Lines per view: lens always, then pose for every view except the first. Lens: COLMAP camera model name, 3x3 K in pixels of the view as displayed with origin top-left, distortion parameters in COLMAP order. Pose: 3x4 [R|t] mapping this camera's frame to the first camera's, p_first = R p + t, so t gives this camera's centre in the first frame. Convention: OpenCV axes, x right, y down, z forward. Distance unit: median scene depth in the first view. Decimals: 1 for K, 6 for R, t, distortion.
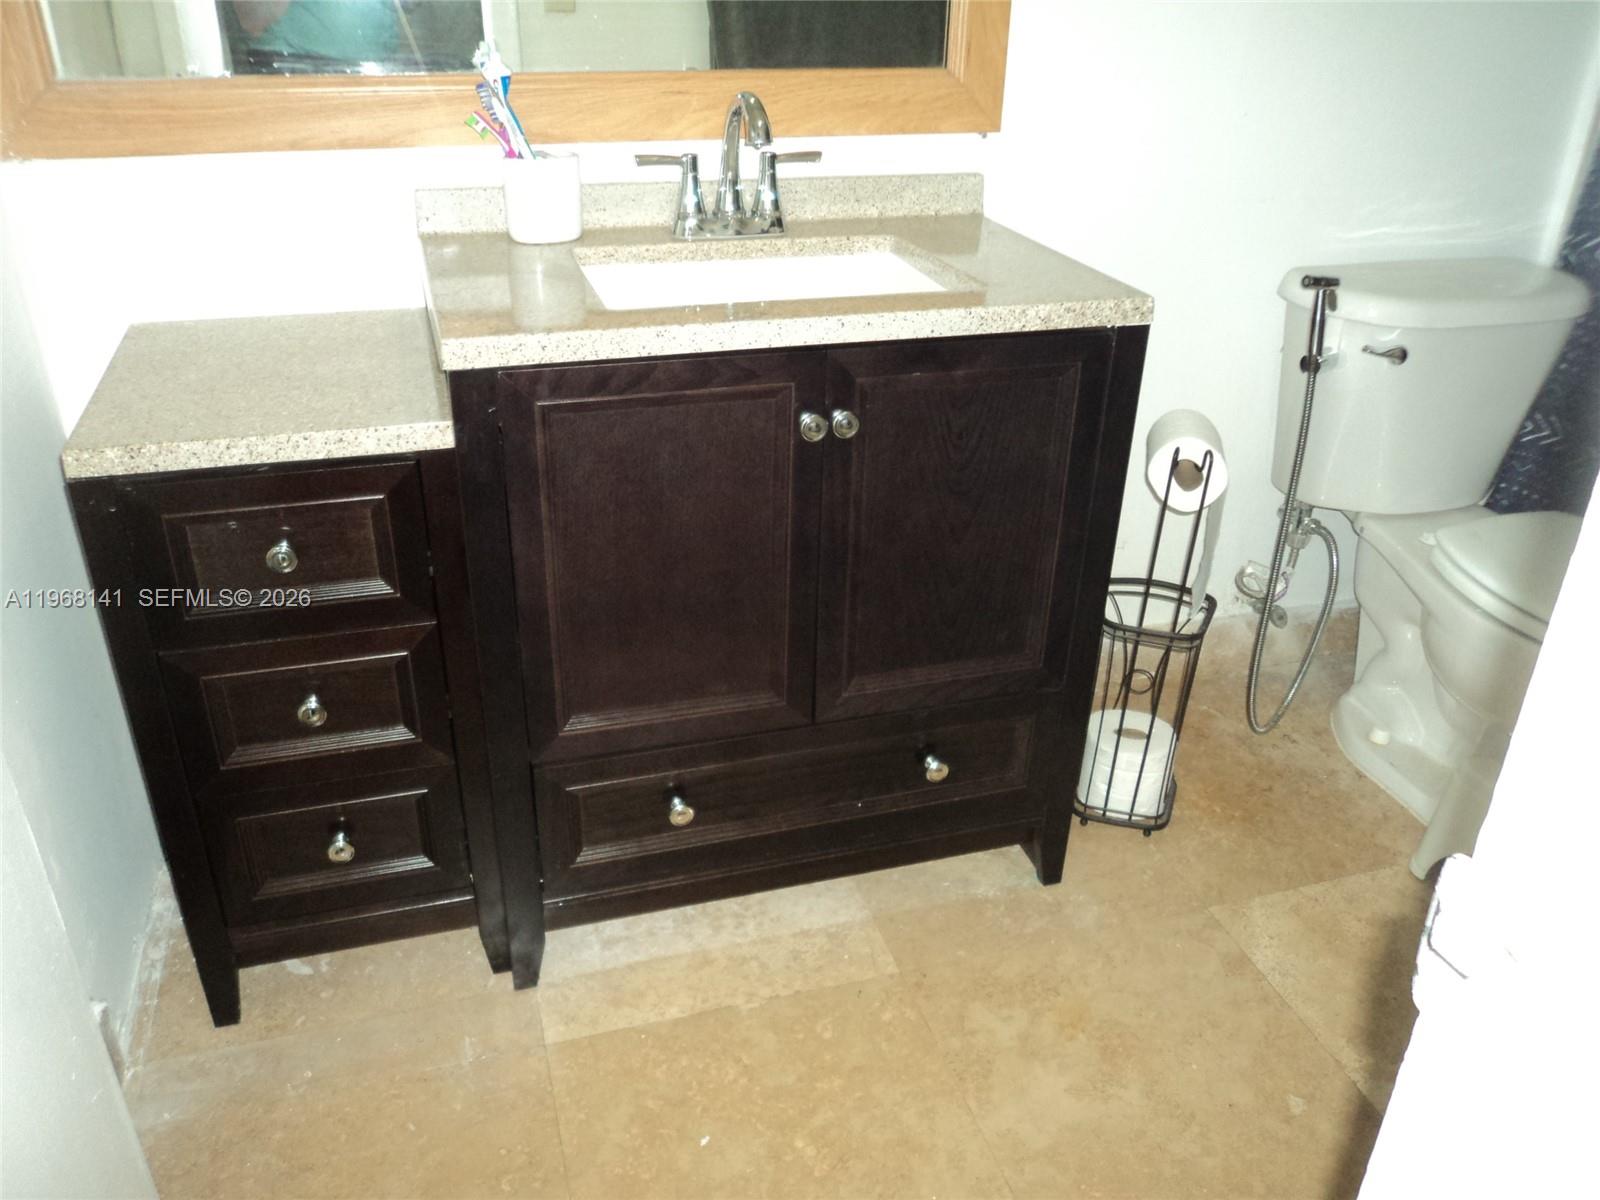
lens RADIAL K [[1272.1, 0, 800.0], [0, 1272.1, 600.0], [0, 0, 1]] dist [-0.024324, 0.001378]
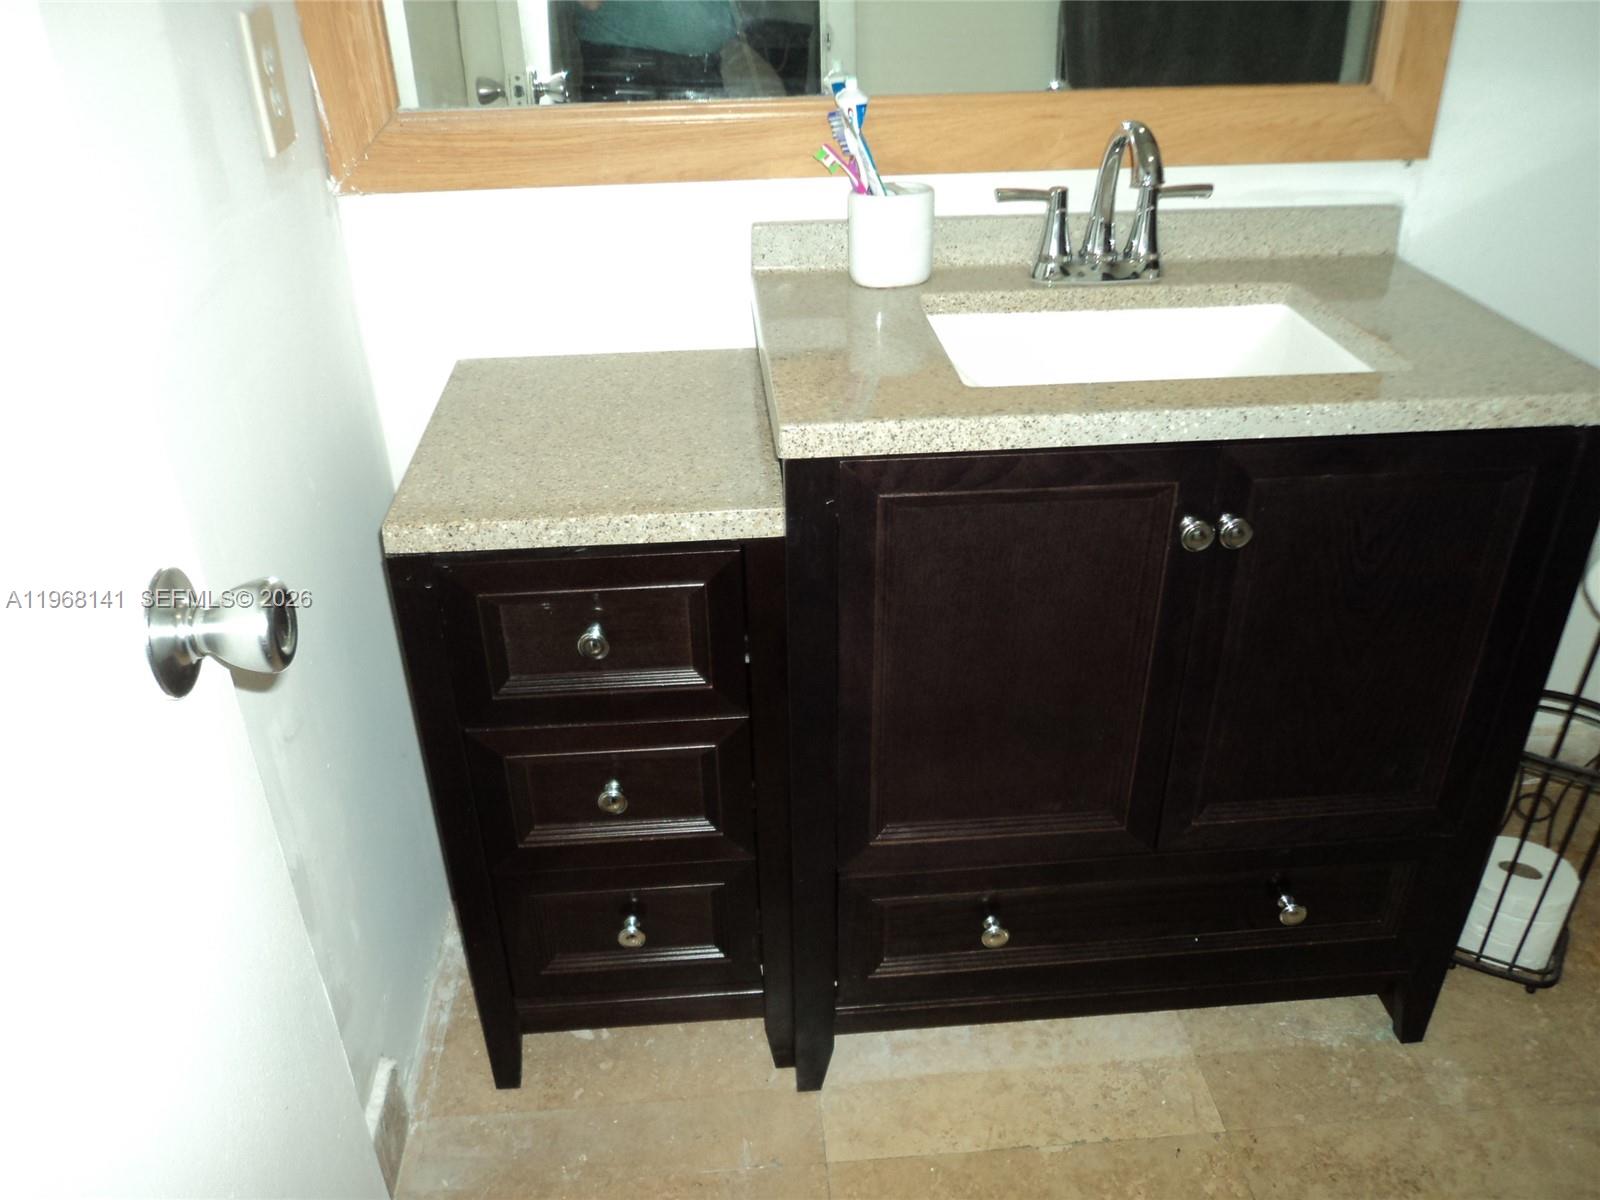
lens RADIAL K [[1272.3, 0, 800.0], [0, 1272.3, 600.0], [0, 0, 1]] dist [-0.051771, 0.047053]
pose [[0.974795, 0.077345, -0.209265, -0.059021], [-0.069801, 0.996625, 0.043211, -0.097211], [0.211901, -0.027515, 0.976904, 0.105794]]
